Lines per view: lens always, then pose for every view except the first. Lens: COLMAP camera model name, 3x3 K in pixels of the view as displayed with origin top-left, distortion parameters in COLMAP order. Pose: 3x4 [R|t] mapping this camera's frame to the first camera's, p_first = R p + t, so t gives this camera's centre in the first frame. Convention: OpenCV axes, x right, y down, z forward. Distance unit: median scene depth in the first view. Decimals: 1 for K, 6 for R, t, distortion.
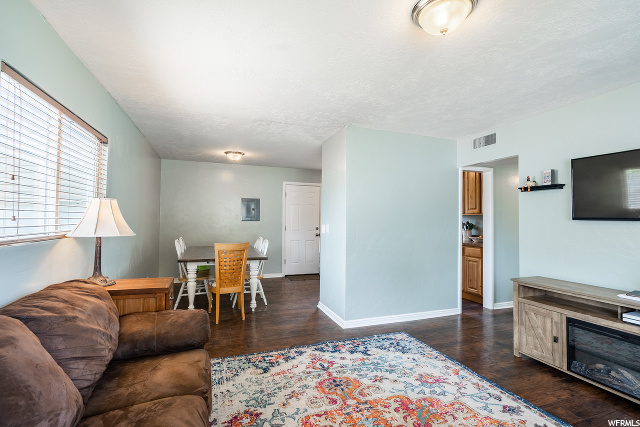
lens RADIAL K [[300.4, 0, 318.4], [0, 300.4, 217.6], [0, 0, 1]] dist [-0.005216, -0.000323]
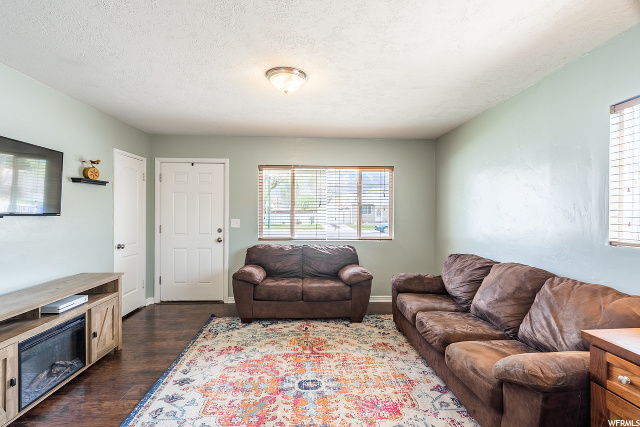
lens RADIAL K [[300.9, 0, 321.3], [0, 300.9, 213.6], [0, 0, 1]] dist [0.002907, 0.000514]
pose [[-0.962037, -0.016437, 0.272424, -0.169351], [-0.017771, 0.999839, -0.002430, -0.014229], [-0.272340, -0.007179, -0.962174, 2.359481]]
